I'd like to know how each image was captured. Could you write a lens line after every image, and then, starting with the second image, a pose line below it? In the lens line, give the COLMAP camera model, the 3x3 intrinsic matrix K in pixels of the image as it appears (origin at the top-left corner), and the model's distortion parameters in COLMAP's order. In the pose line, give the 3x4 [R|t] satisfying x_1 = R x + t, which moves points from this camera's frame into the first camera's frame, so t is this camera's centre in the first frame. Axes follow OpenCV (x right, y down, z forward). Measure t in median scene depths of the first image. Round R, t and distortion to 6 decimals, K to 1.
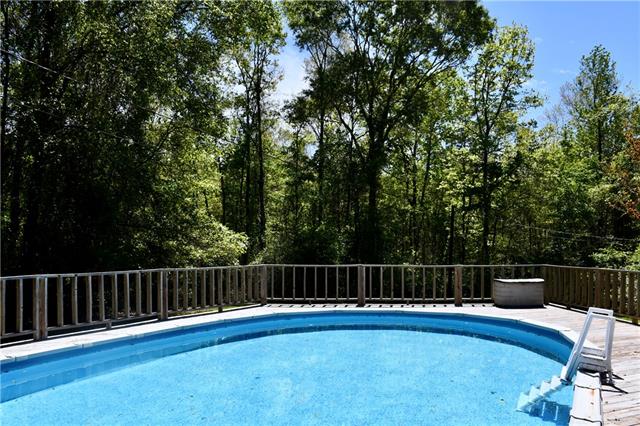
lens RADIAL K [[521.1, 0, 320.0], [0, 521.1, 213.0], [0, 0, 1]] dist [-0.188354, 0.176052]
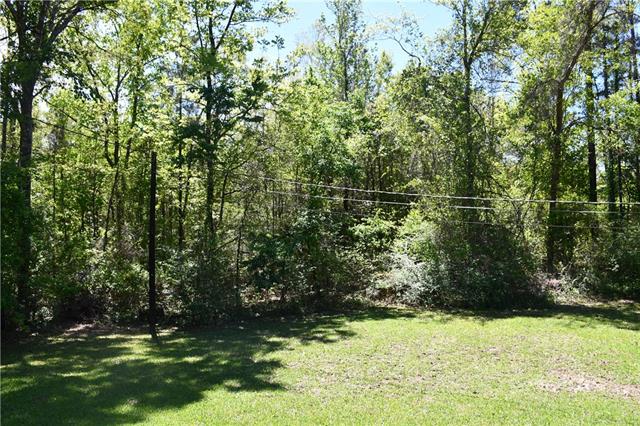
lens RADIAL K [[495.8, 0, 320.1], [0, 495.8, 221.1], [0, 0, 1]] dist [-0.151393, 0.102885]
pose [[0.861793, -0.033456, 0.506155, 0.126395], [0.000103, 0.997834, 0.065780, 0.026062], [-0.507260, -0.056637, 0.859930, 0.386638]]
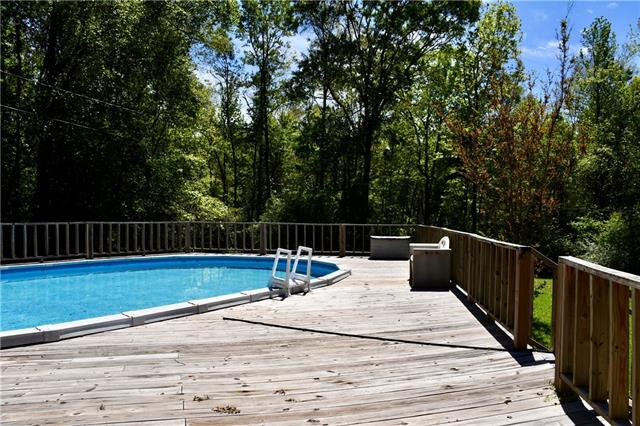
lens RADIAL K [[495.8, 0, 320.1], [0, 495.8, 221.1], [0, 0, 1]] dist [-0.151393, 0.102885]
pose [[0.992448, 0.010484, -0.122218, 0.144615], [-0.000942, 0.996963, 0.077874, 0.002099], [0.122663, -0.077171, 0.989444, -0.061375]]
